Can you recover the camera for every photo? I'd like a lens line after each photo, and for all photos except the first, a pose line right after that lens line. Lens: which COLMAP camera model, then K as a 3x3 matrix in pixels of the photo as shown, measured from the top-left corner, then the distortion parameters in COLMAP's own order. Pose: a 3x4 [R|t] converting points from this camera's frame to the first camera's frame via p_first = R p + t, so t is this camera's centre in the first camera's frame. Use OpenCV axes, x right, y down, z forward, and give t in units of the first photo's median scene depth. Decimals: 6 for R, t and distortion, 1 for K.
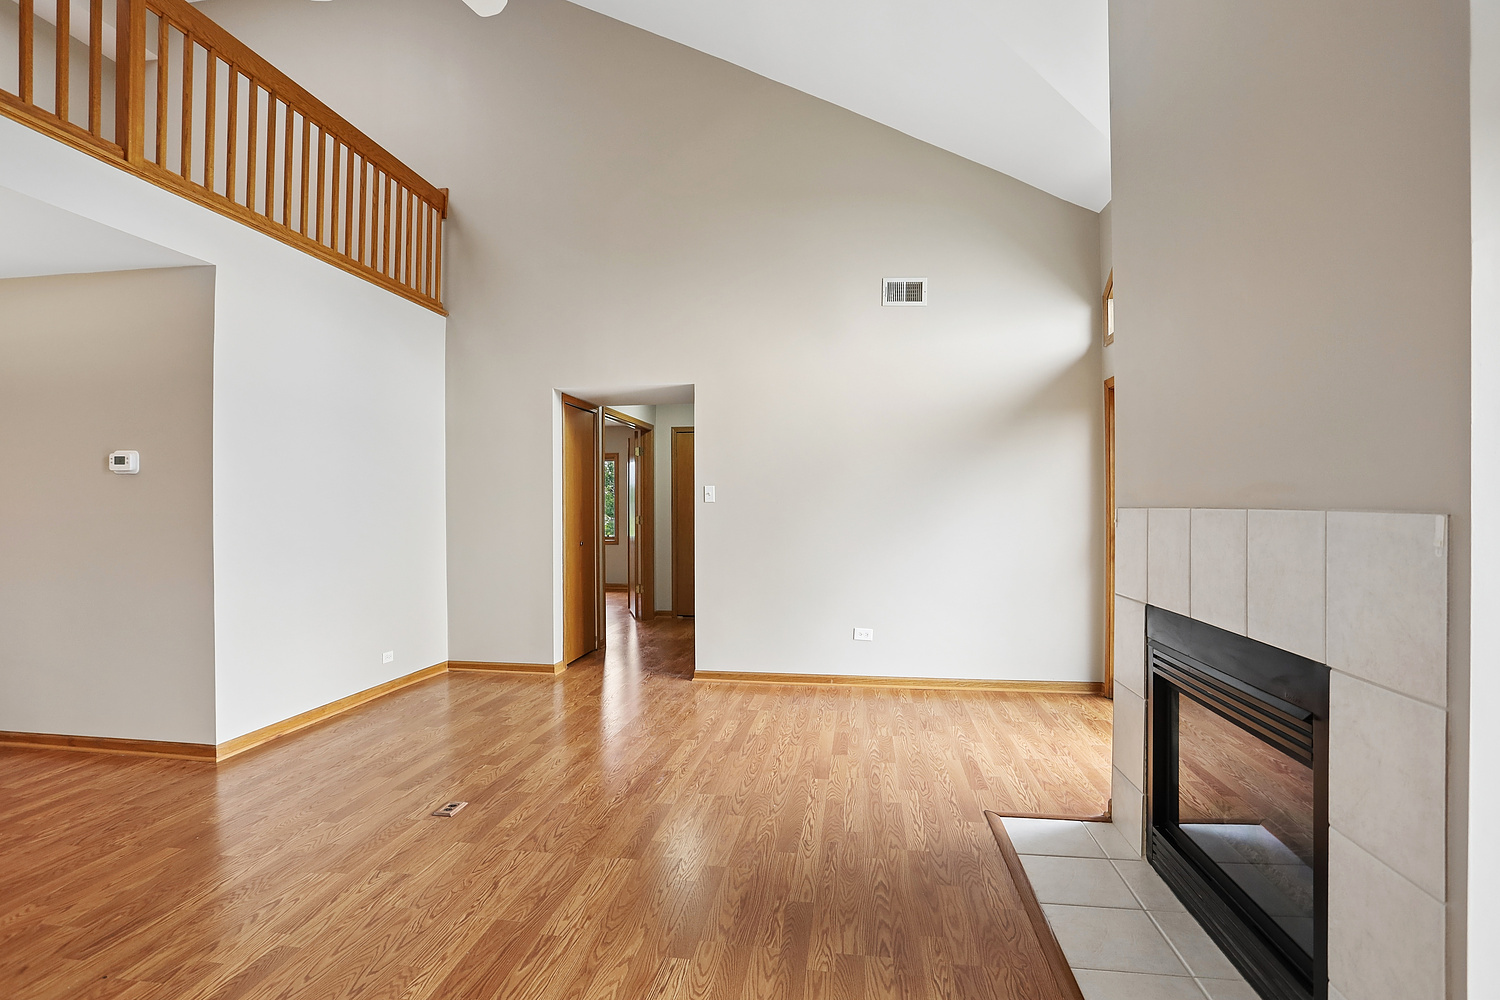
lens RADIAL K [[766.2, 0, 752.3], [0, 766.2, 503.7], [0, 0, 1]] dist [-0.009054, 0.001811]
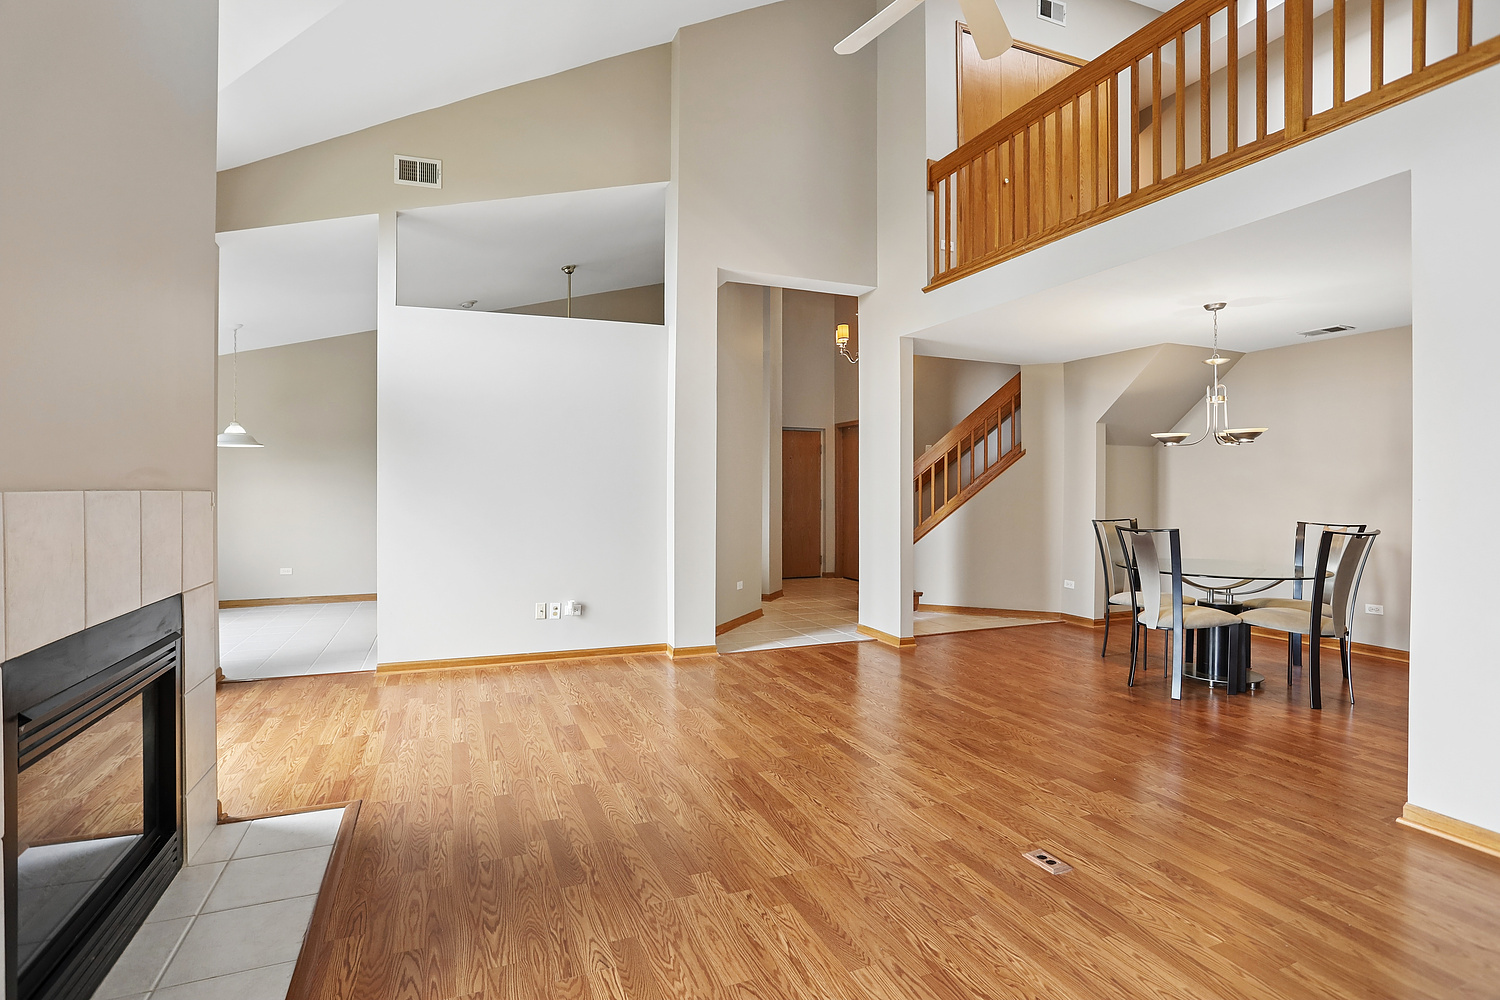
lens RADIAL K [[766.2, 0, 759.2], [0, 766.2, 495.1], [0, 0, 1]] dist [-0.009054, 0.001811]
pose [[-0.862488, 0.007856, -0.506016, 0.344920], [0.005914, 0.999968, 0.005445, 0.003148], [0.506043, 0.001703, -0.862507, 1.914961]]
